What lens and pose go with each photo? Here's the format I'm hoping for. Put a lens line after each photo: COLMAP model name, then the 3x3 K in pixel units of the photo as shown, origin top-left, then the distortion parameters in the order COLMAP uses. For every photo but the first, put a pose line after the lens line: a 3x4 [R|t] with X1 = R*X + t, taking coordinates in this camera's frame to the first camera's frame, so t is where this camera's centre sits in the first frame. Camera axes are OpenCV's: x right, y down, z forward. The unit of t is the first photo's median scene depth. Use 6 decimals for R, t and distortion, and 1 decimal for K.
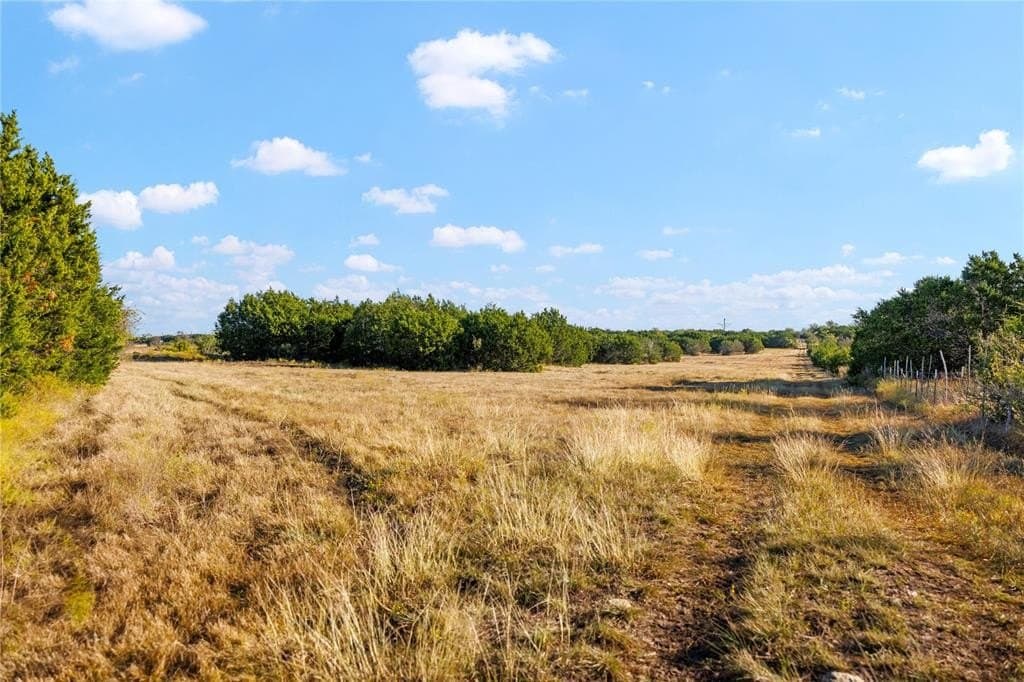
lens RADIAL K [[805.8, 0, 512.0], [0, 805.8, 341.0], [0, 0, 1]] dist [-0.000272, 0.042922]
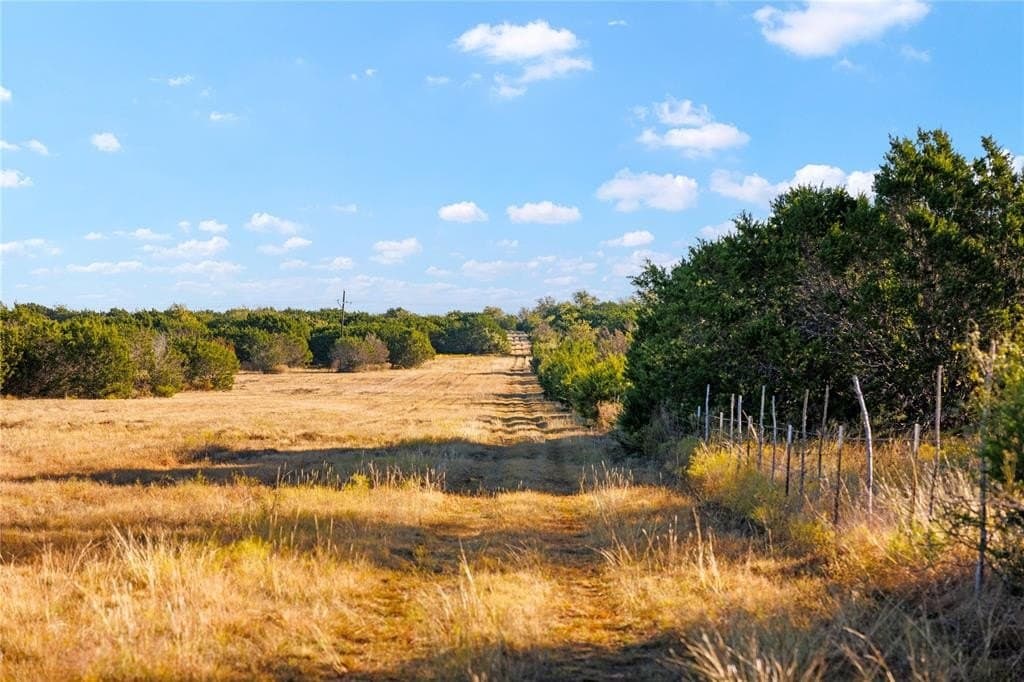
lens RADIAL K [[805.8, 0, 512.0], [0, 805.8, 341.0], [0, 0, 1]] dist [-0.000272, 0.042922]
pose [[0.960963, -0.009331, 0.276519, 0.247826], [-0.003296, 0.998974, 0.045165, -0.018316], [-0.276656, -0.044313, 0.959947, 0.616574]]
